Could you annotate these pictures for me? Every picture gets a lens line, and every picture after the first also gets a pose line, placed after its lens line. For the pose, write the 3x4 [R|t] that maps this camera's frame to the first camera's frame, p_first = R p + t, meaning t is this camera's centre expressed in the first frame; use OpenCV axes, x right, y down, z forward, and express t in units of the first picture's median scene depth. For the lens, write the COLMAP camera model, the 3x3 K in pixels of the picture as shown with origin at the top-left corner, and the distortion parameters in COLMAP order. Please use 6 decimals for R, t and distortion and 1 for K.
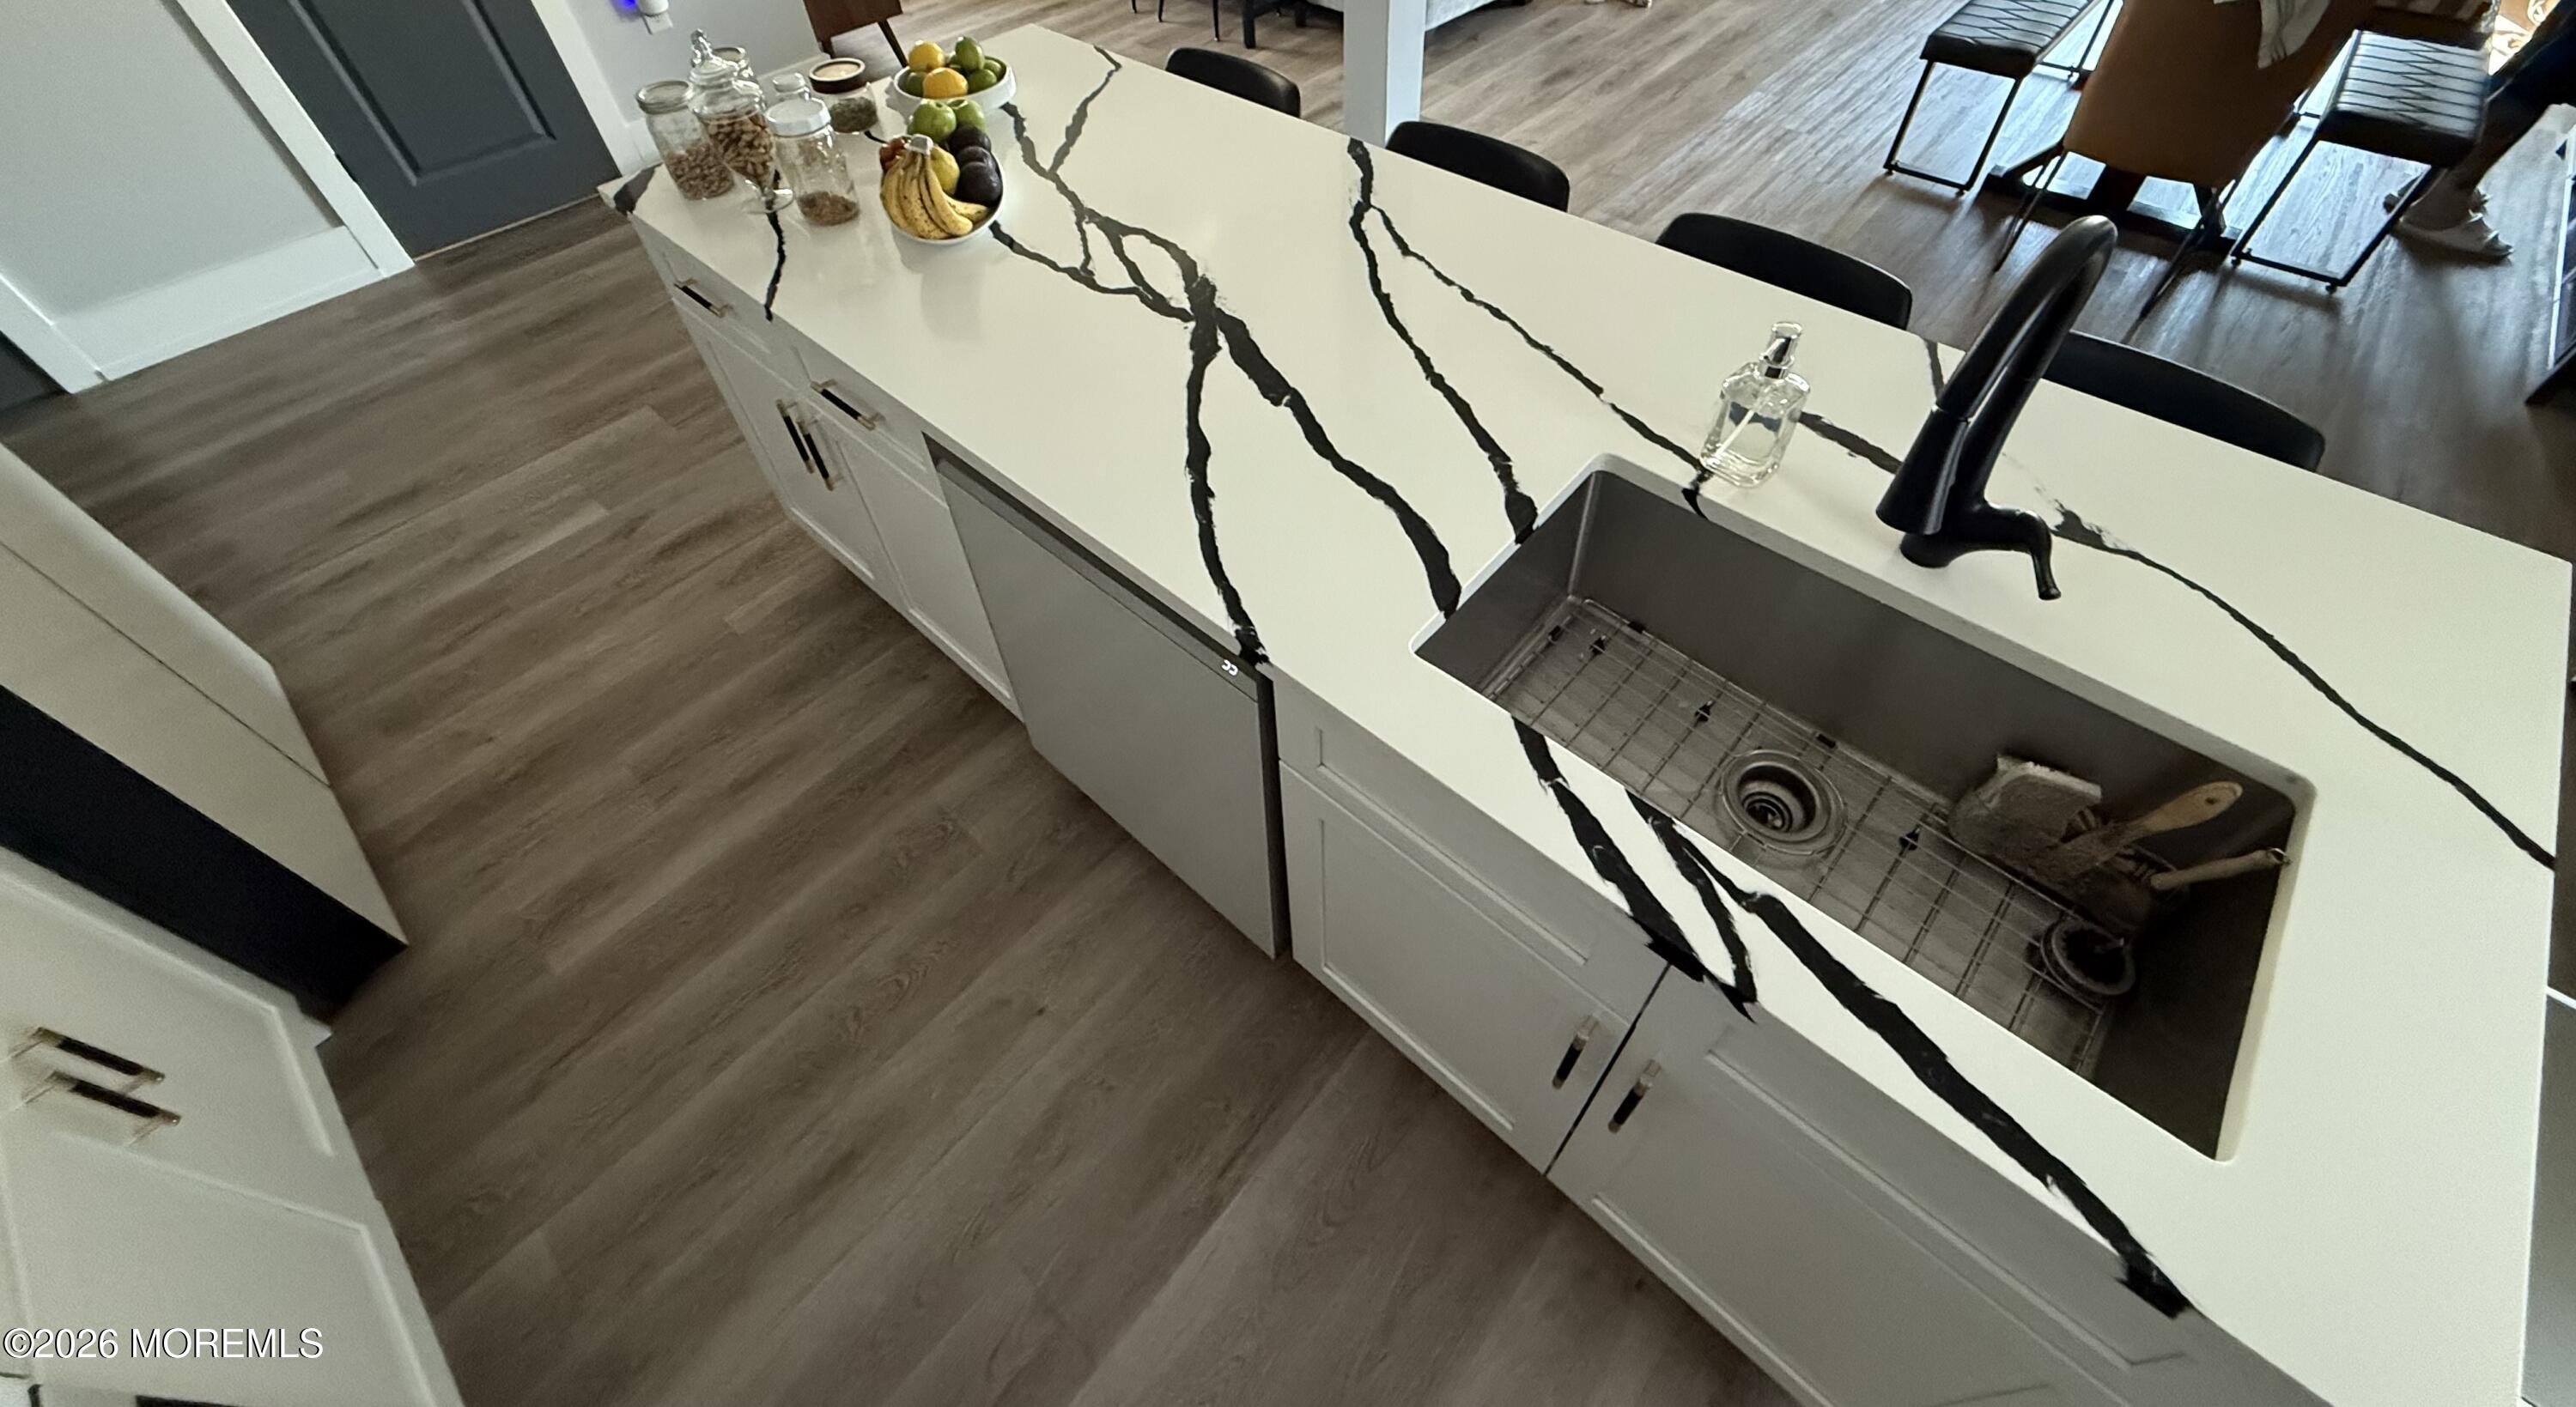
lens RADIAL K [[1021.8, 0, 1284.3], [0, 1021.8, 546.9], [0, 0, 1]] dist [0.000023, 0.000019]
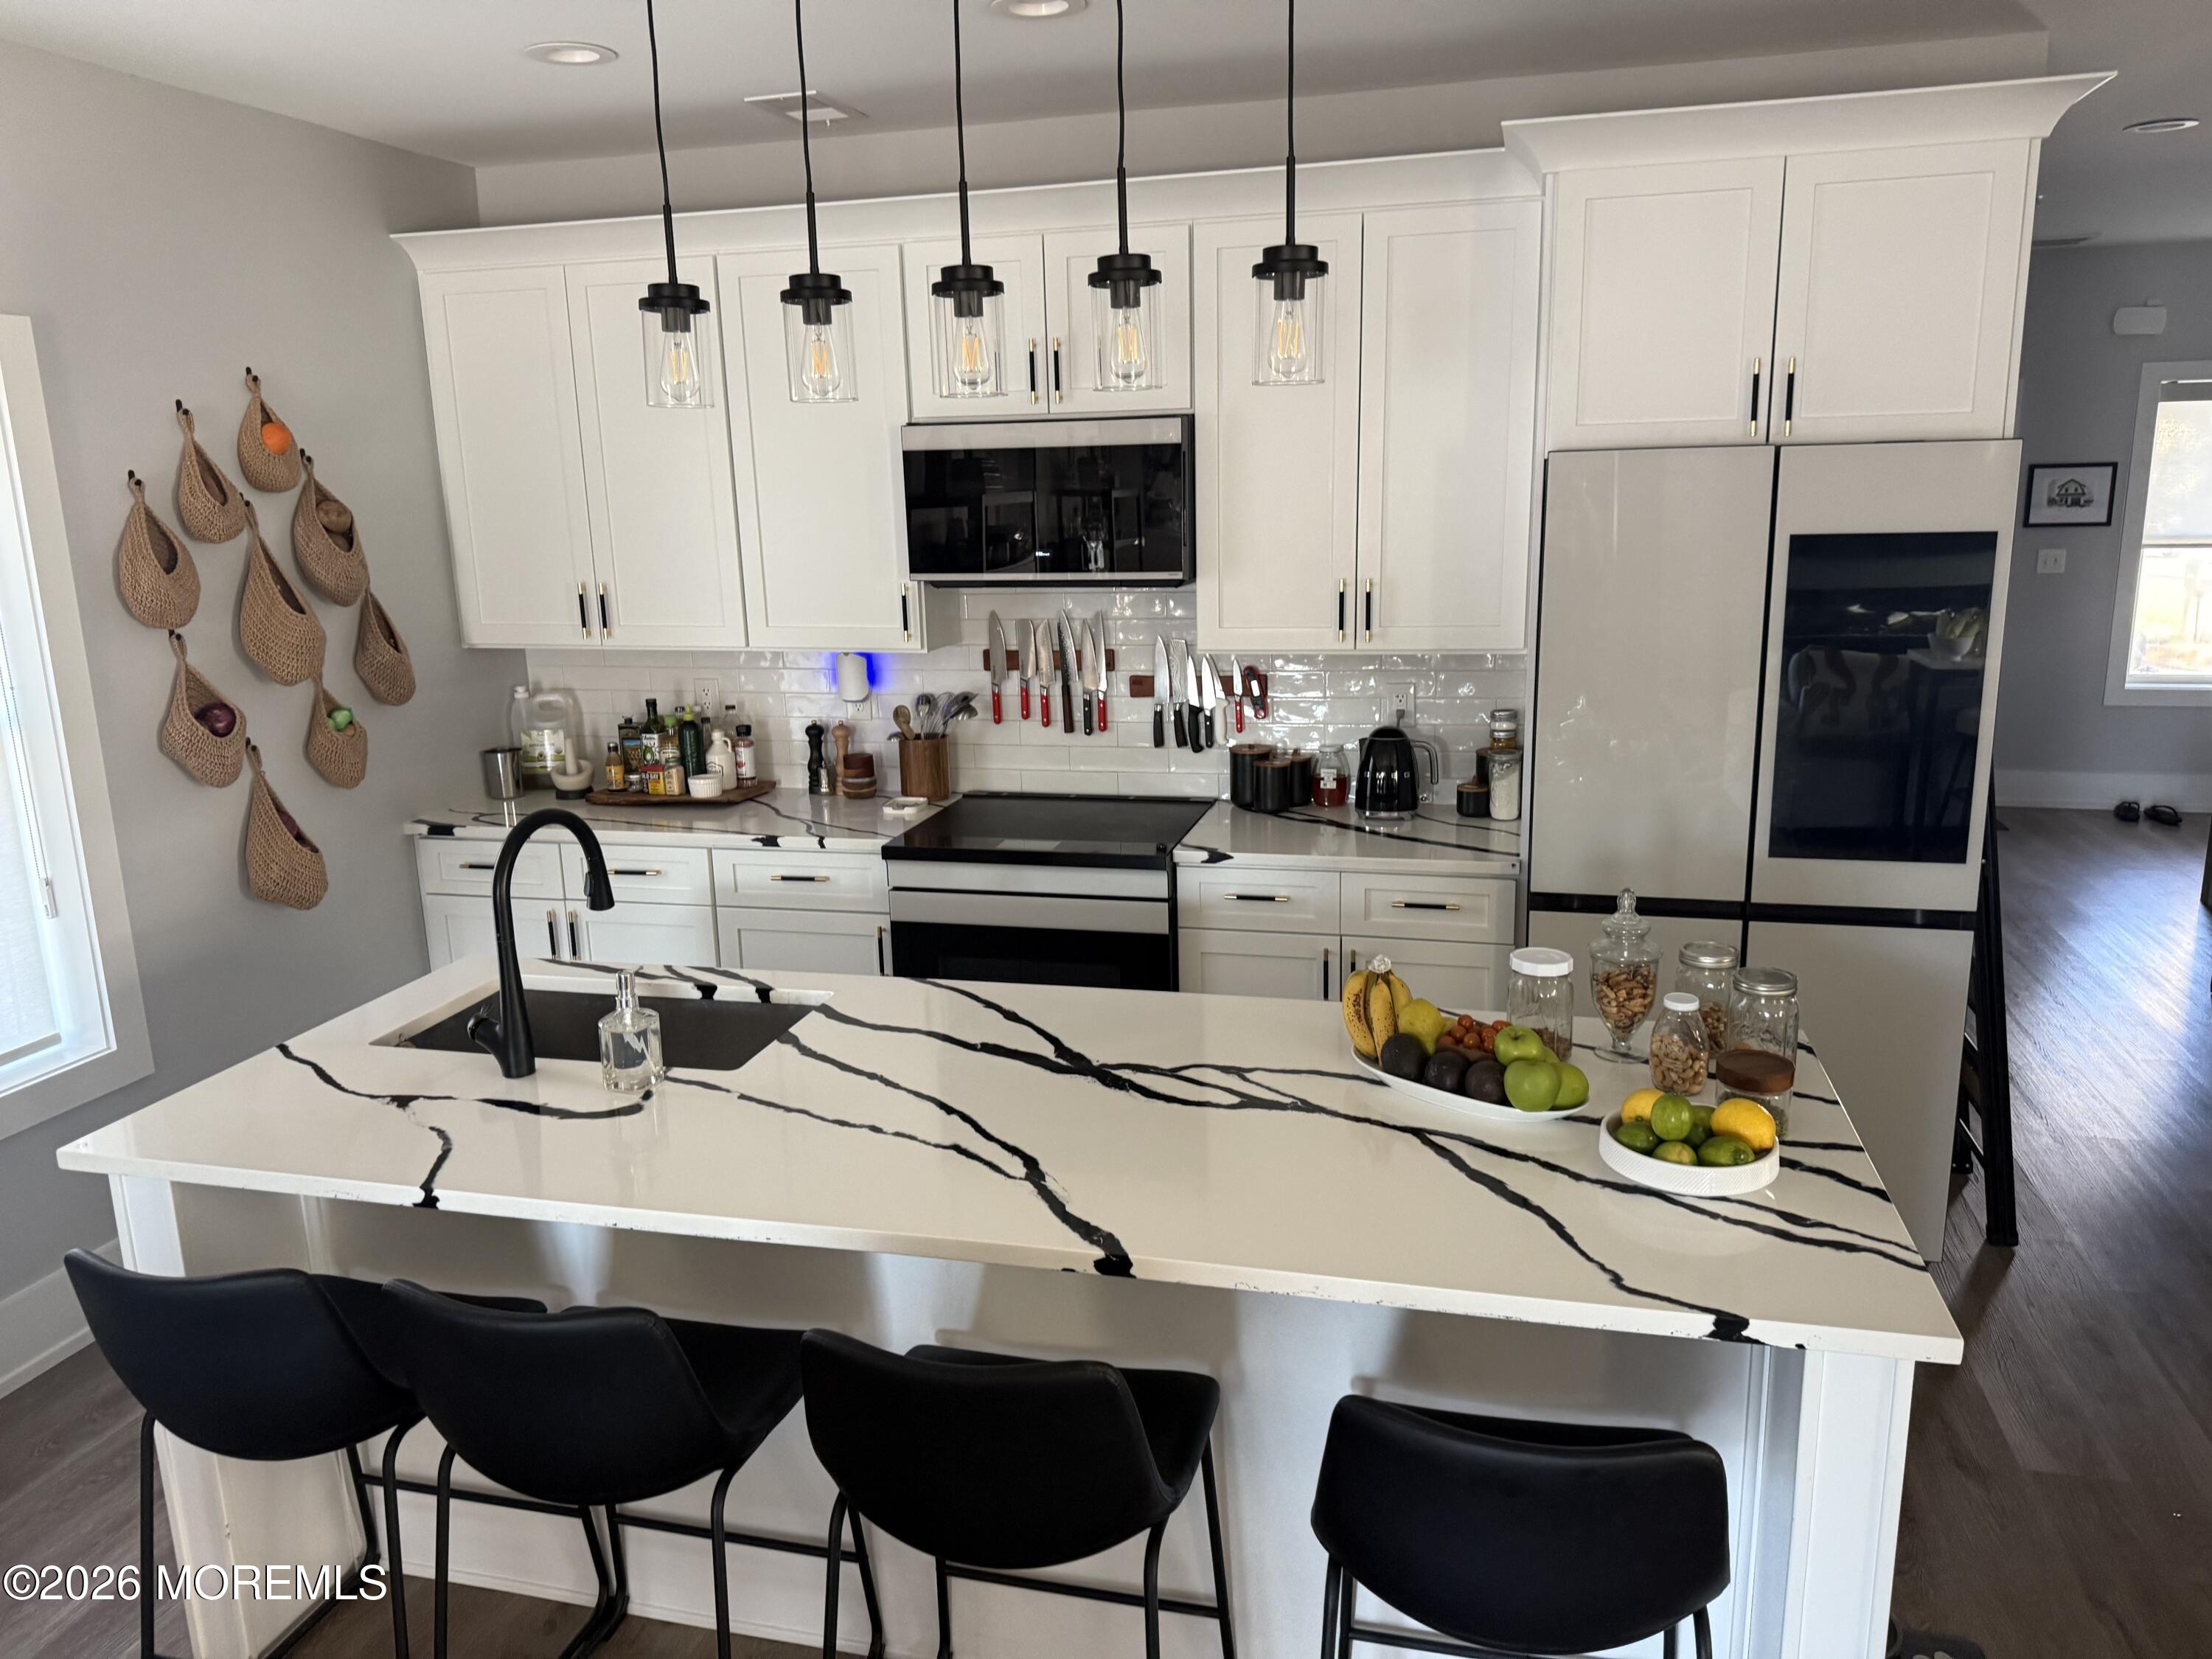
lens RADIAL K [[1559.3, 0, 1113.7], [0, 1559.3, 811.8], [0, 0, 1]] dist [0.147859, -0.212772]
pose [[-0.885660, 0.150728, -0.439189, 0.602346], [-0.294081, 0.549886, 0.781756, -1.696970], [0.359336, 0.821527, -0.442686, 1.497726]]
